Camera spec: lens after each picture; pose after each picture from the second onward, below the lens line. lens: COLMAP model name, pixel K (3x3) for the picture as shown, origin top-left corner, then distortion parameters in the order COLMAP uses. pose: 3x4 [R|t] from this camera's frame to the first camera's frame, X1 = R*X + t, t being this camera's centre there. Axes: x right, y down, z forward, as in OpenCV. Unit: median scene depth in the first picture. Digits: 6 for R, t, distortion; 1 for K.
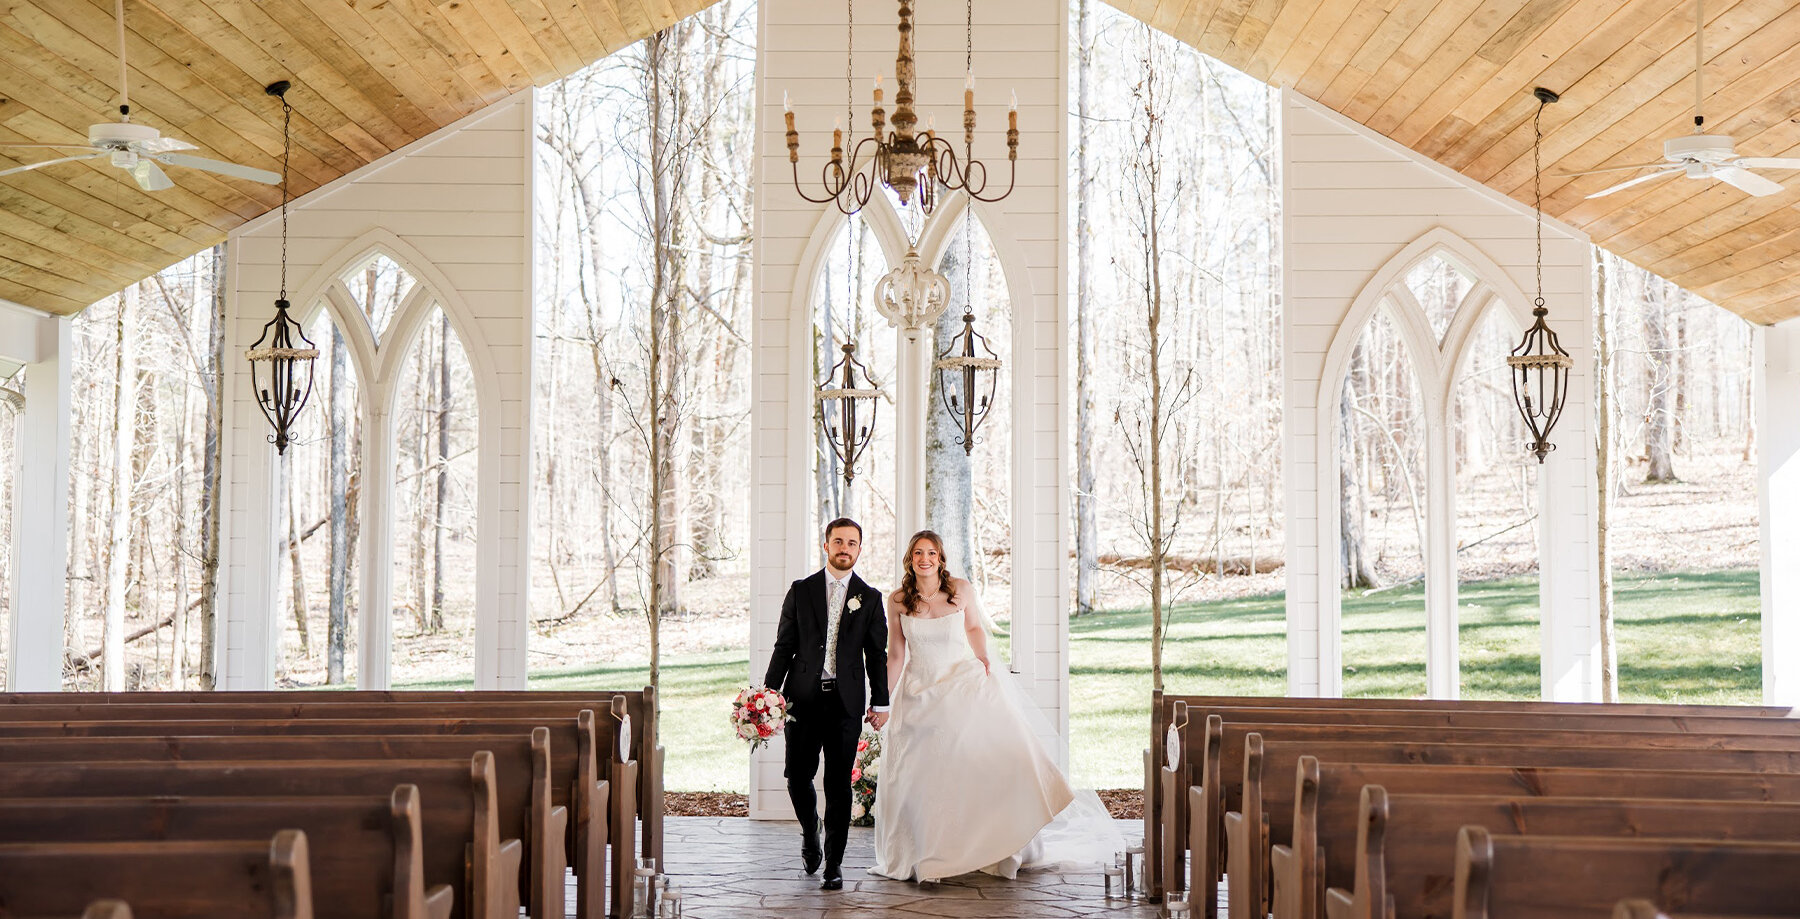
lens RADIAL K [[1941.4, 0, 900.0], [0, 1941.4, 459.5], [0, 0, 1]] dist [-0.155347, 0.000438]
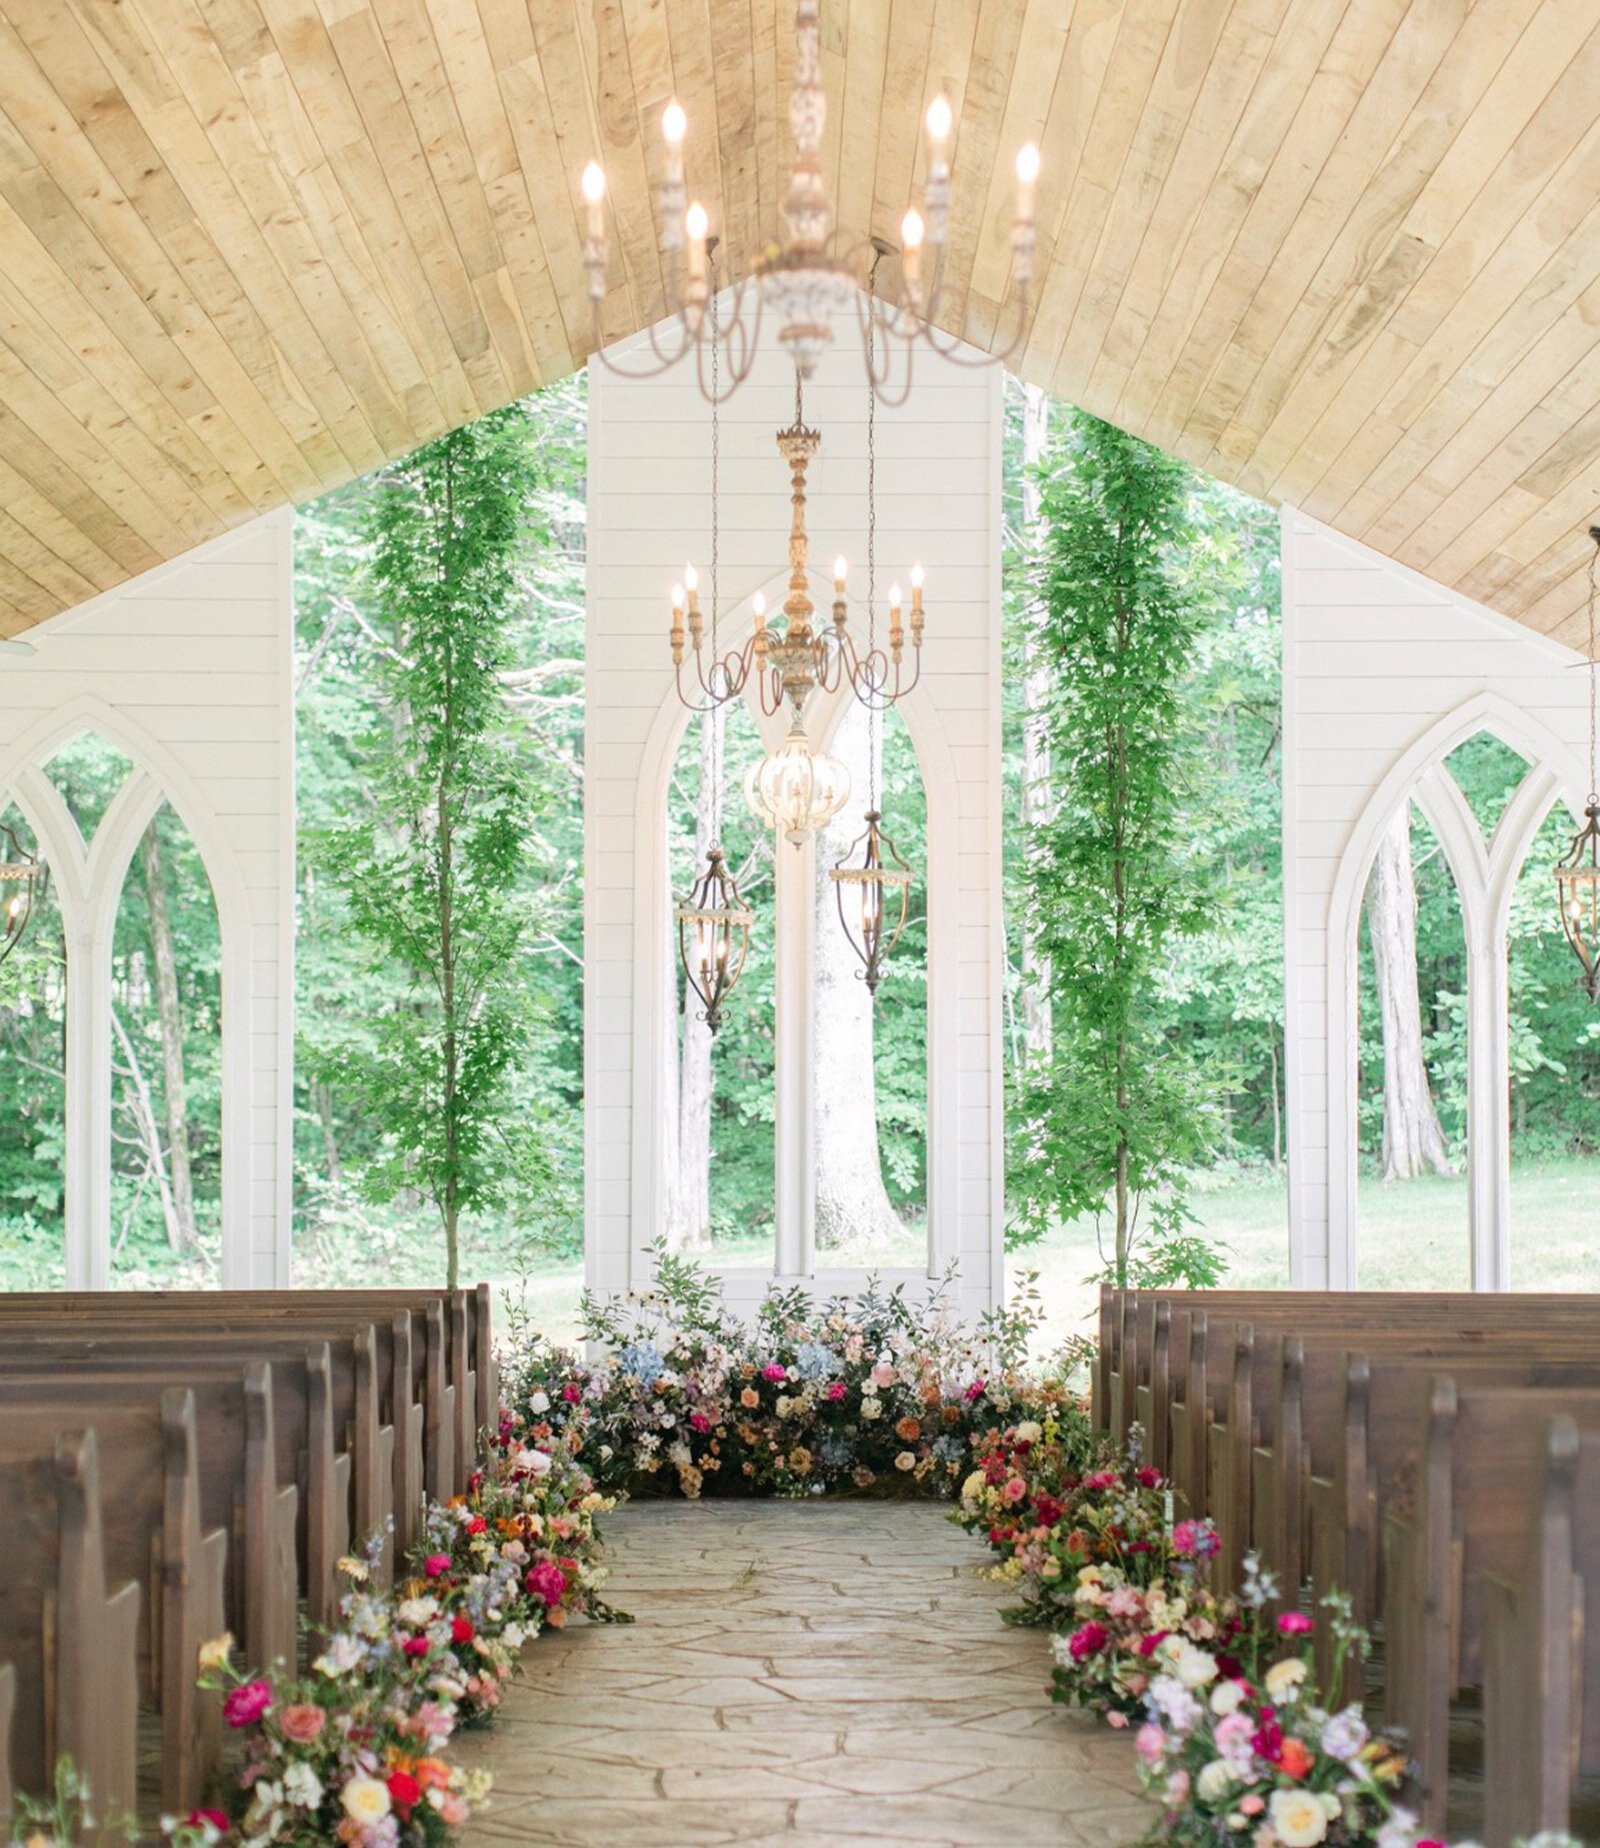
lens RADIAL K [[3564.7, 0, 800.0], [0, 3564.7, 924.0], [0, 0, 1]] dist [0.018331, 0.082102]
pose [[0.999784, -0.004280, 0.020334, -0.023214], [0.004607, 0.999861, -0.016035, -0.007925], [-0.020262, 0.016125, 0.999665, -0.446813]]
